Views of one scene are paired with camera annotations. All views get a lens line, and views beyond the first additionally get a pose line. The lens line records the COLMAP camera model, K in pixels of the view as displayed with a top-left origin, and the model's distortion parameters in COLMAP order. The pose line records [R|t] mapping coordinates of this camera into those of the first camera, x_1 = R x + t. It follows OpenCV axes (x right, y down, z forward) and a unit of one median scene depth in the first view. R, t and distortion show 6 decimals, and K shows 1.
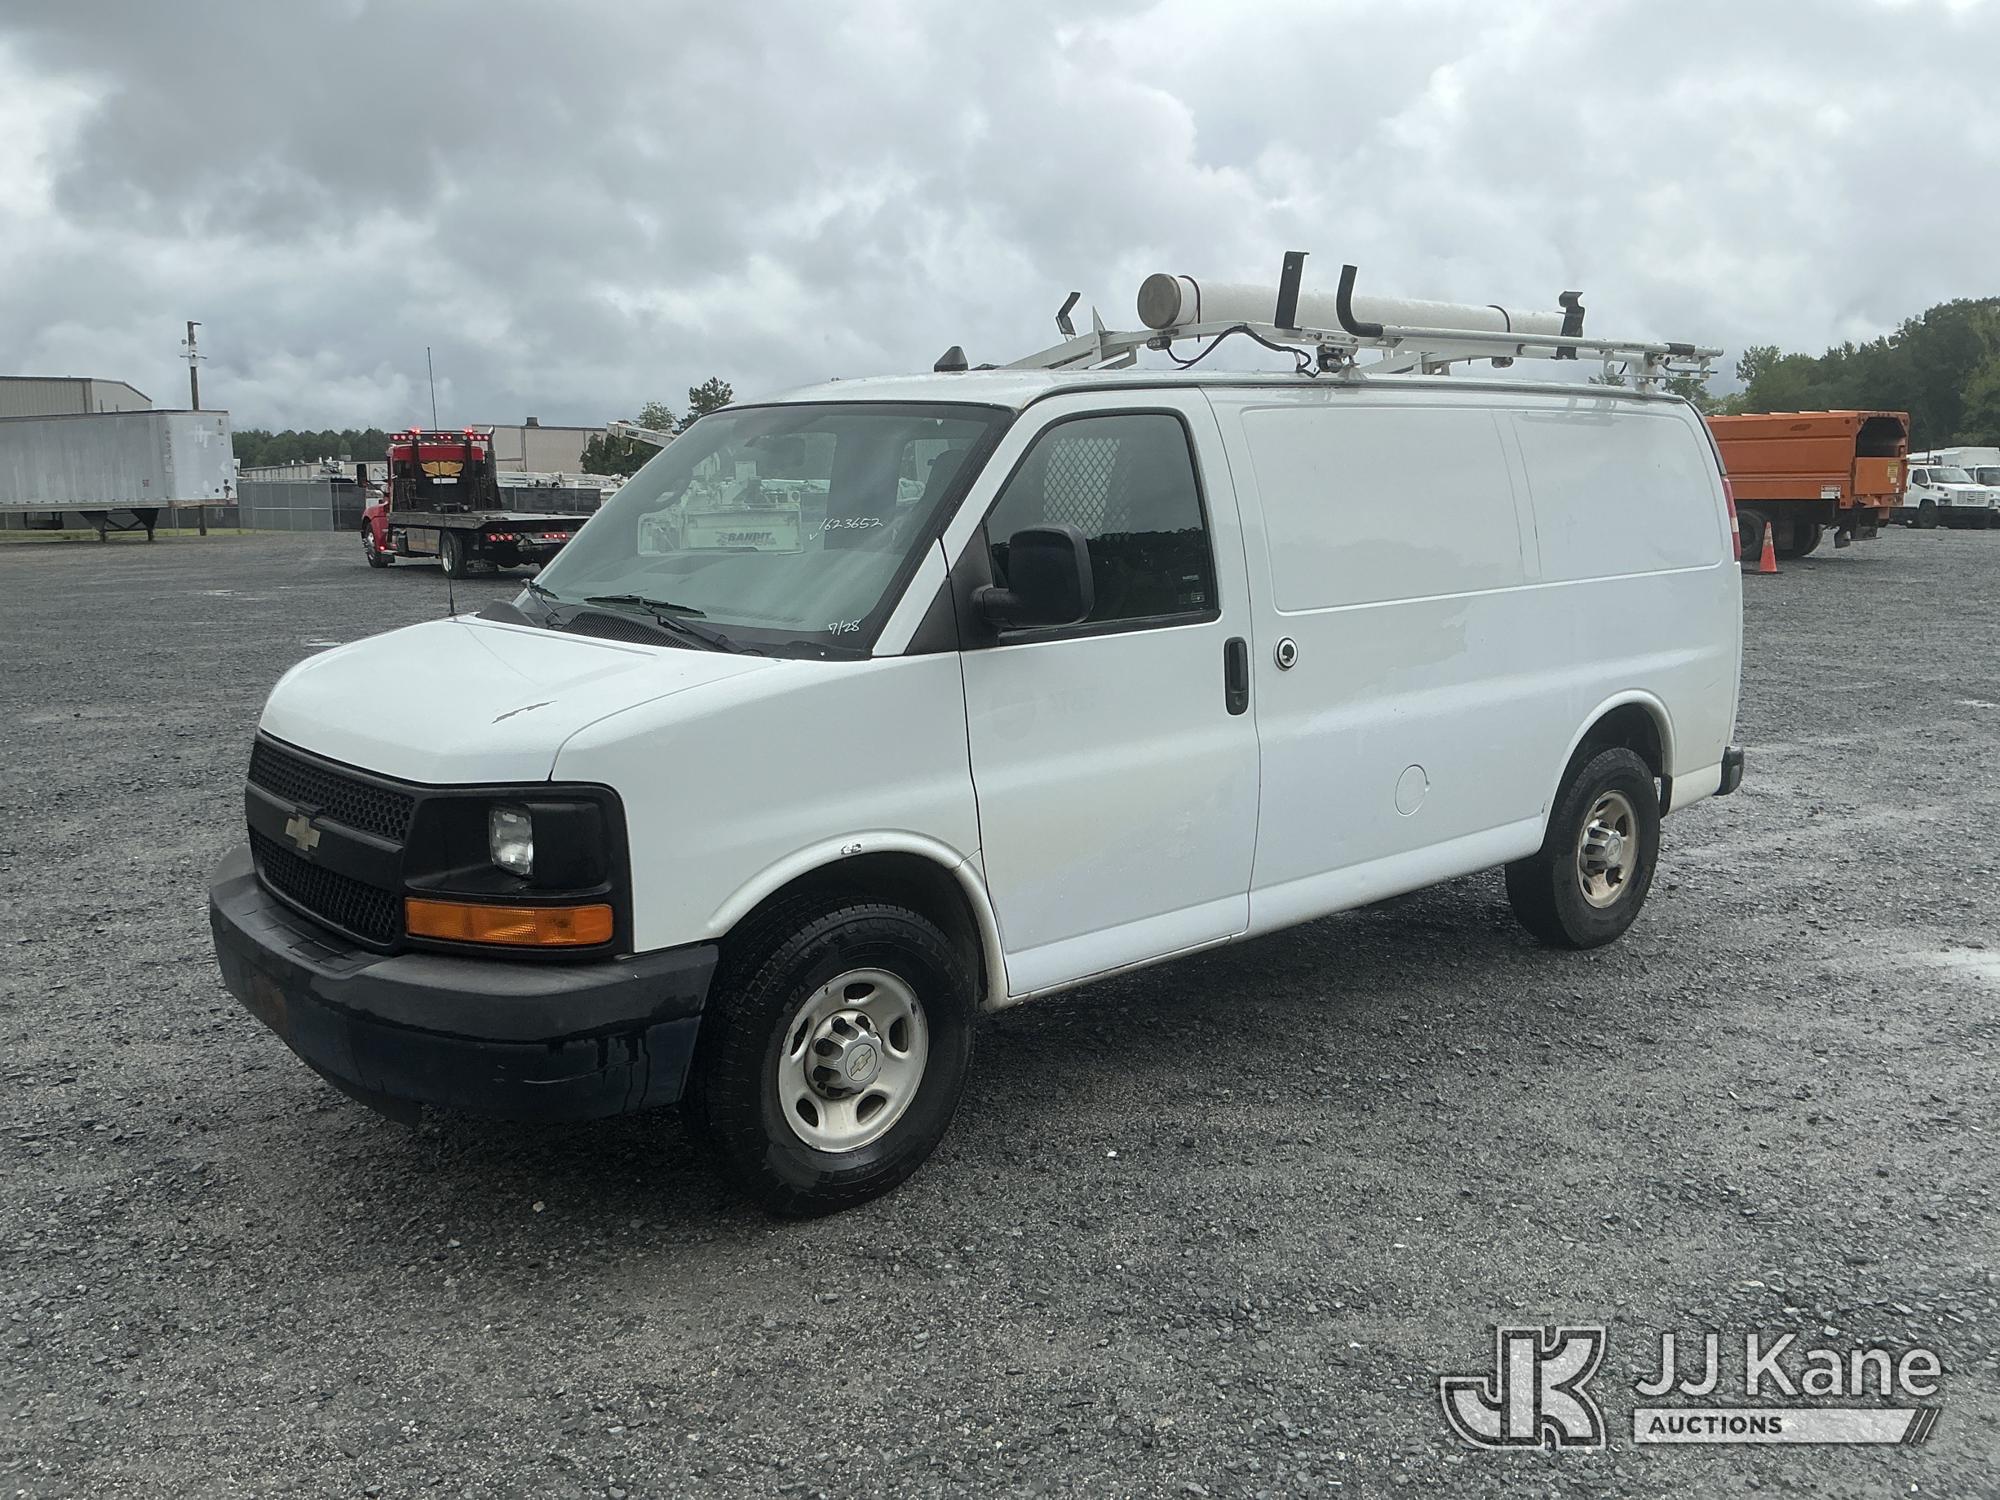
lens RADIAL K [[1671.6, 0, 992.6], [0, 1671.6, 763.9], [0, 0, 1]] dist [0.047894, -0.067215]
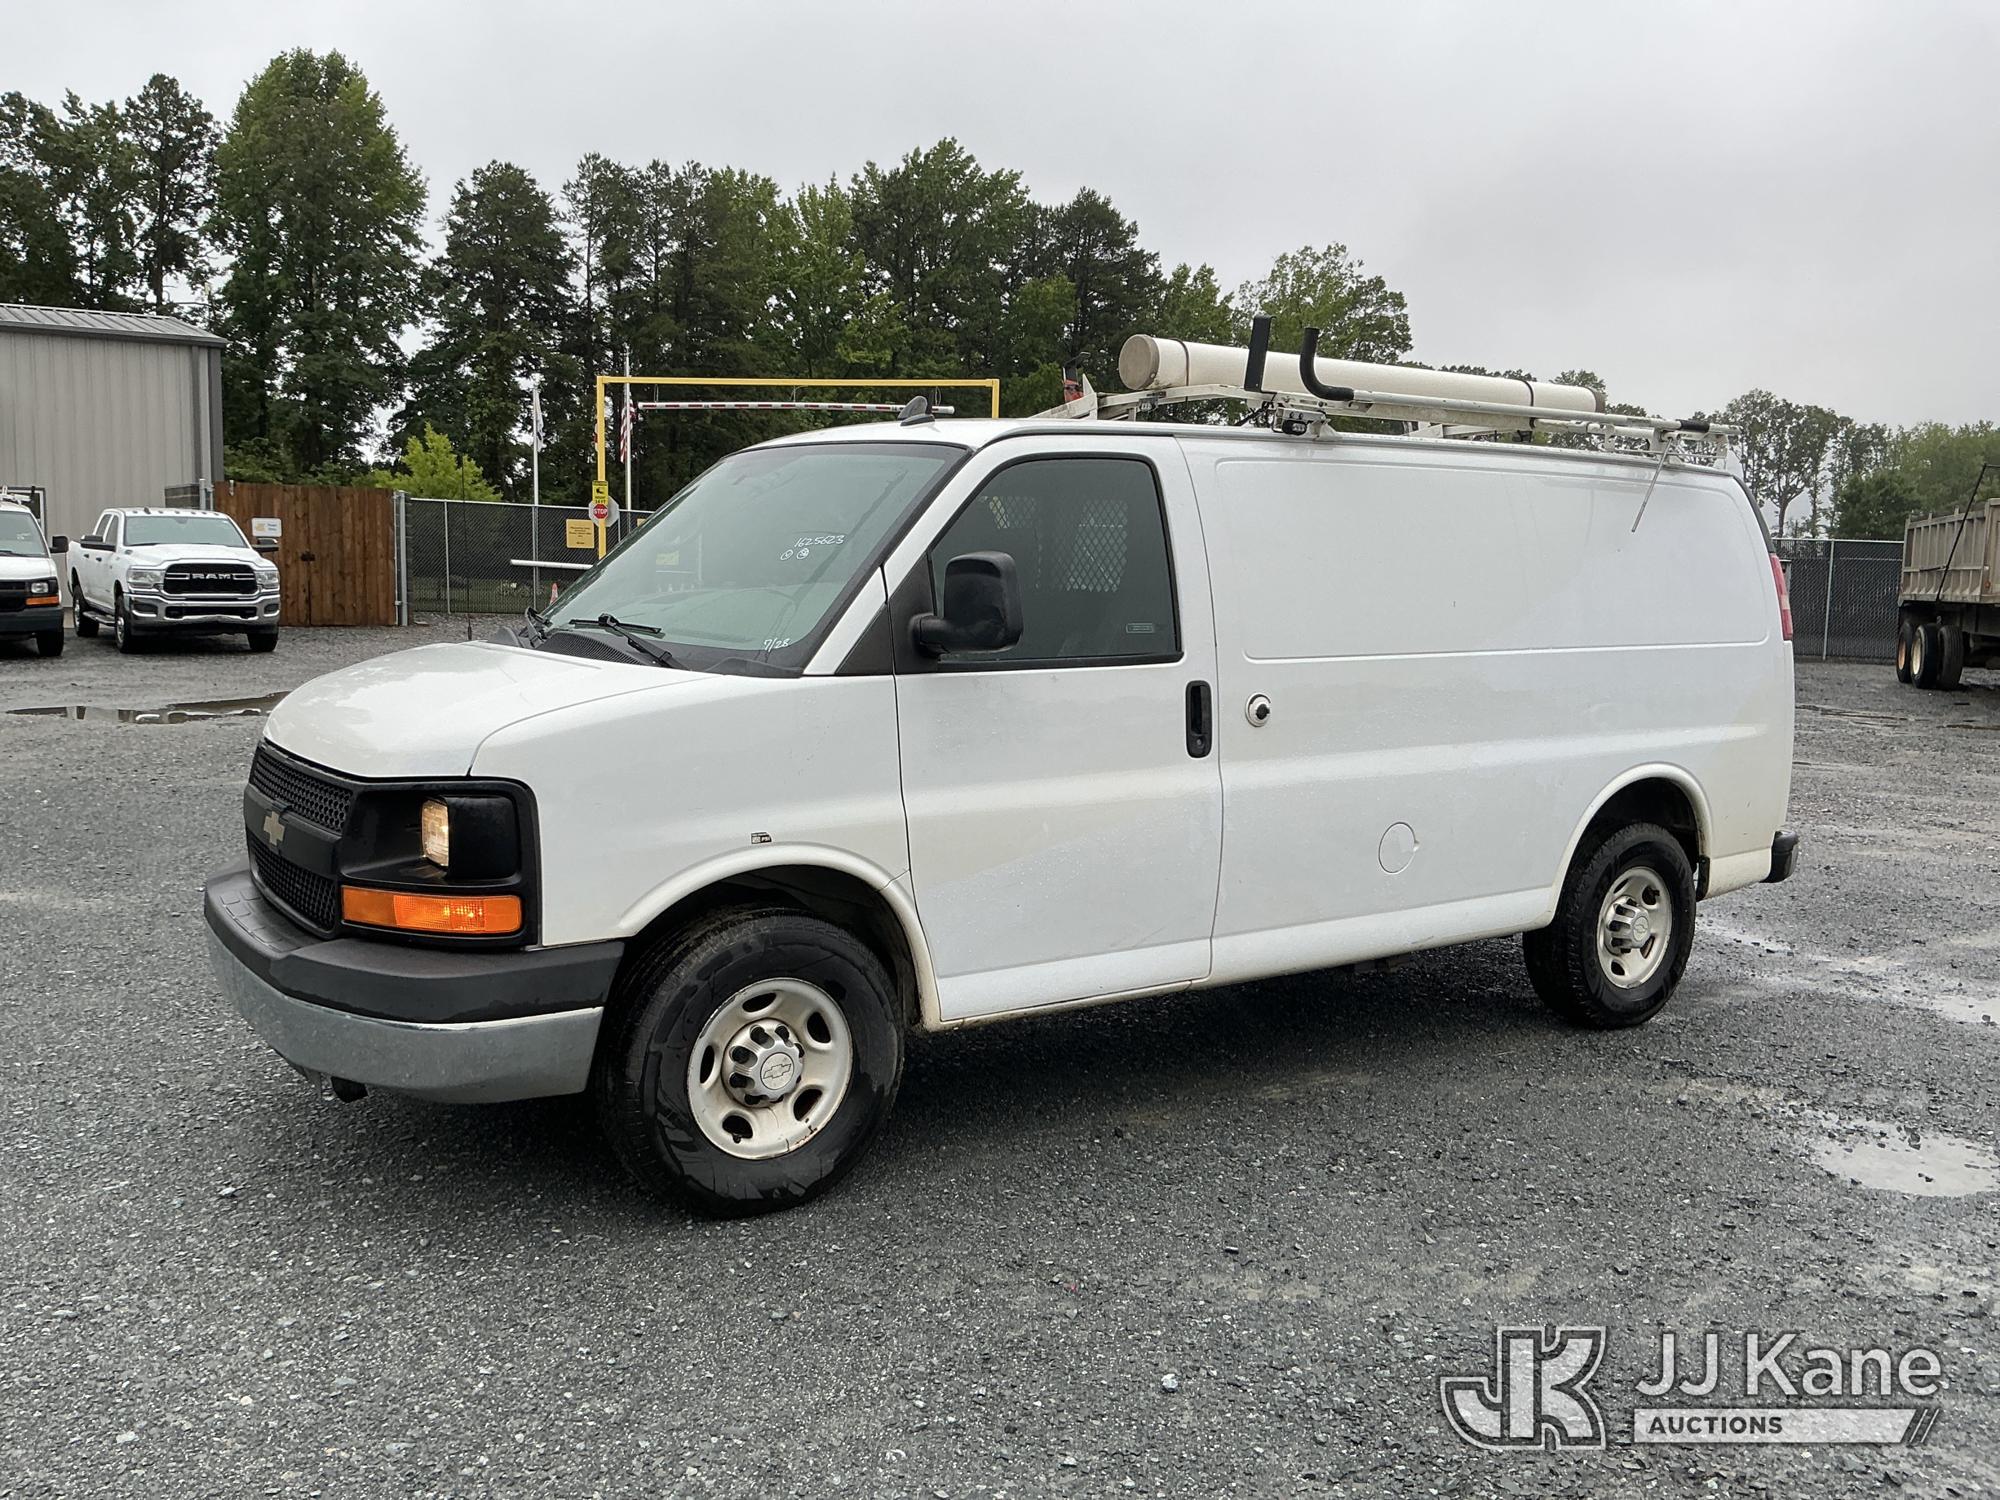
lens RADIAL K [[1671.6, 0, 1016.4], [0, 1671.6, 752.6], [0, 0, 1]] dist [0.047894, -0.067215]
pose [[0.993756, 0.034106, -0.106237, 0.160384], [-0.041634, 0.996716, -0.069461, 0.046571], [0.103519, 0.073450, 0.991912, -0.006951]]
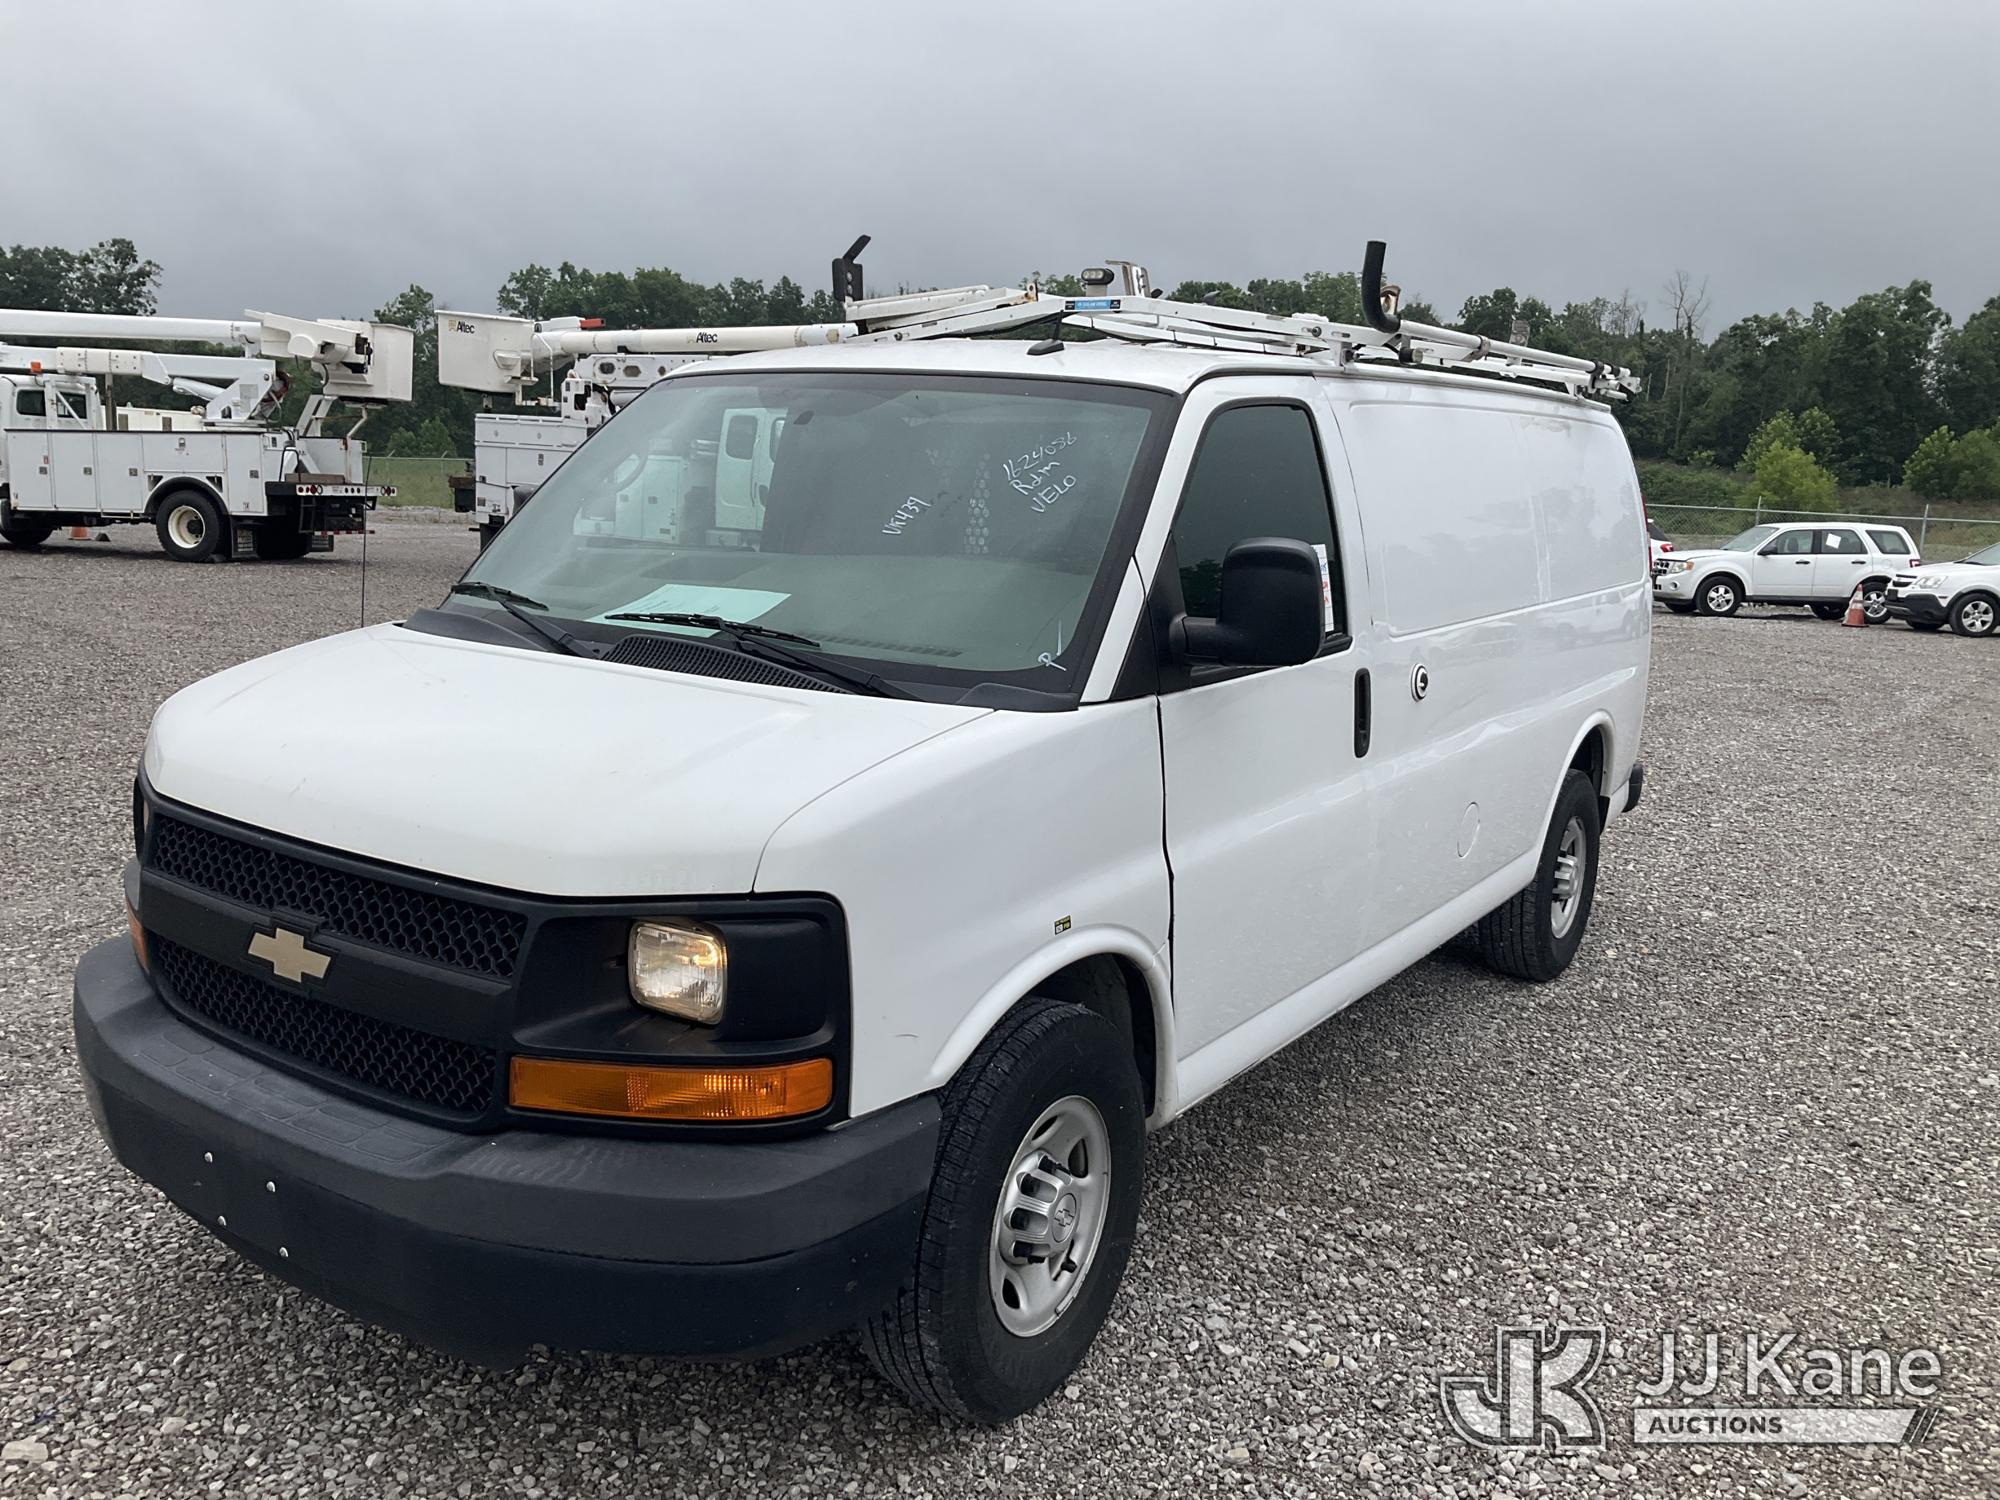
lens RADIAL K [[1671.6, 0, 989.2], [0, 1671.6, 736.7], [0, 0, 1]] dist [0.047894, -0.067215]
pose [[0.961518, -0.002623, 0.274728, -0.309831], [0.000877, 0.999979, 0.006480, -0.051475], [-0.274739, -0.005990, 0.961500, 0.242386]]
